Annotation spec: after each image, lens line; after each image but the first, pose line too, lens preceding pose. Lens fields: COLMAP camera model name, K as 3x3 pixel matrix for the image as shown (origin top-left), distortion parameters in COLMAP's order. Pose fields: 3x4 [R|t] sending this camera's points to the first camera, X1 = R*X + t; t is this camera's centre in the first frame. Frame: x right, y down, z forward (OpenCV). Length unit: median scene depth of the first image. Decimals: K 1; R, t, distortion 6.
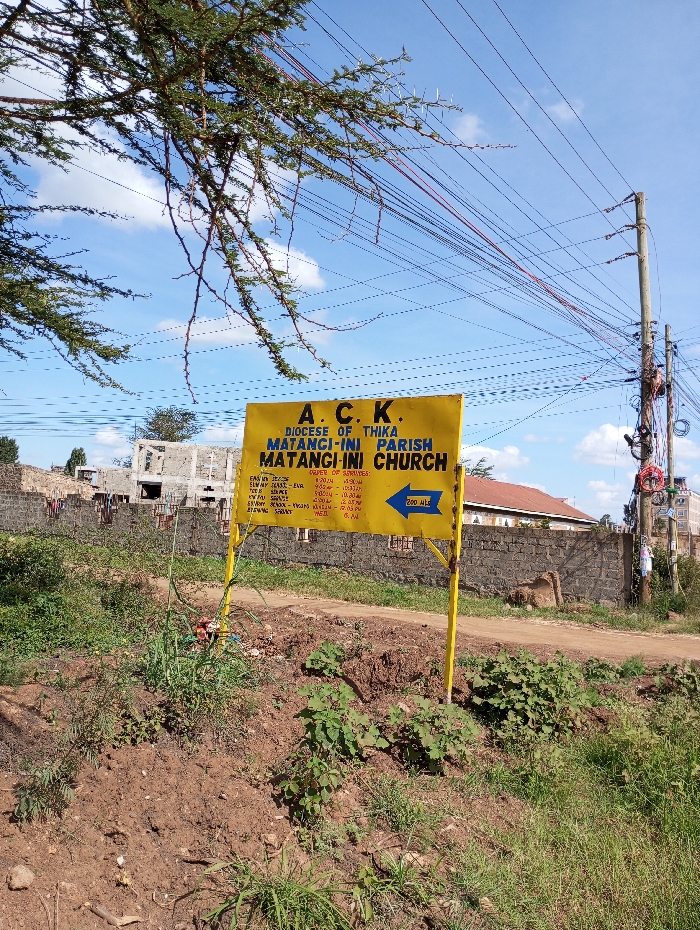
lens RADIAL K [[739.0, 0, 350.0], [0, 739.0, 465.0], [0, 0, 1]] dist [0.041430, -0.002318]
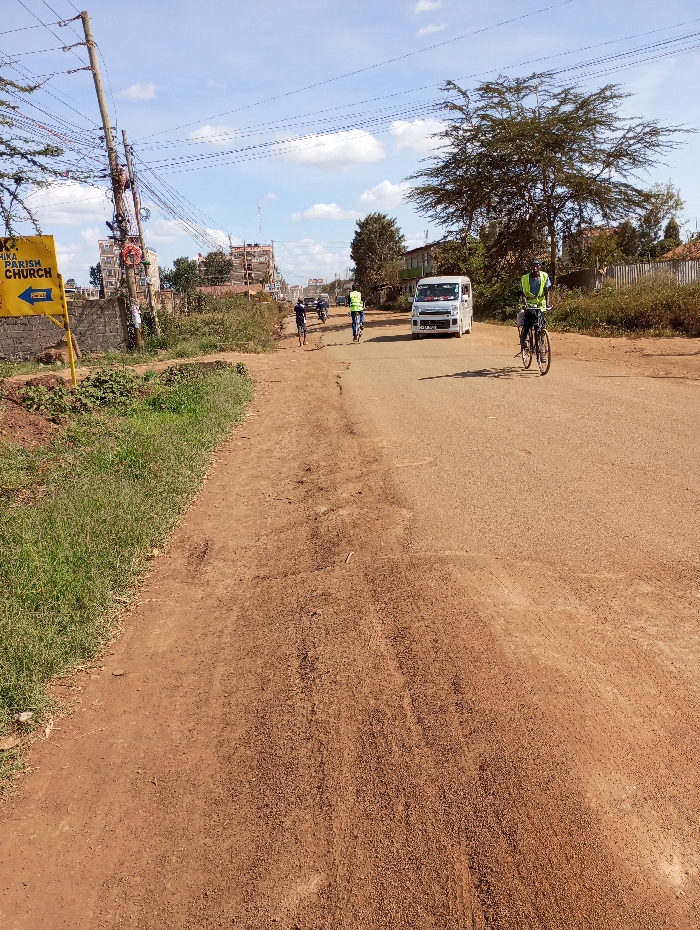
lens RADIAL K [[739.0, 0, 350.0], [0, 739.0, 465.0], [0, 0, 1]] dist [0.041430, -0.002318]
pose [[0.771430, -0.244671, 0.587395, -0.181174], [0.051697, 0.944167, 0.325385, -0.041820], [-0.634211, -0.220645, 0.741007, -0.351855]]
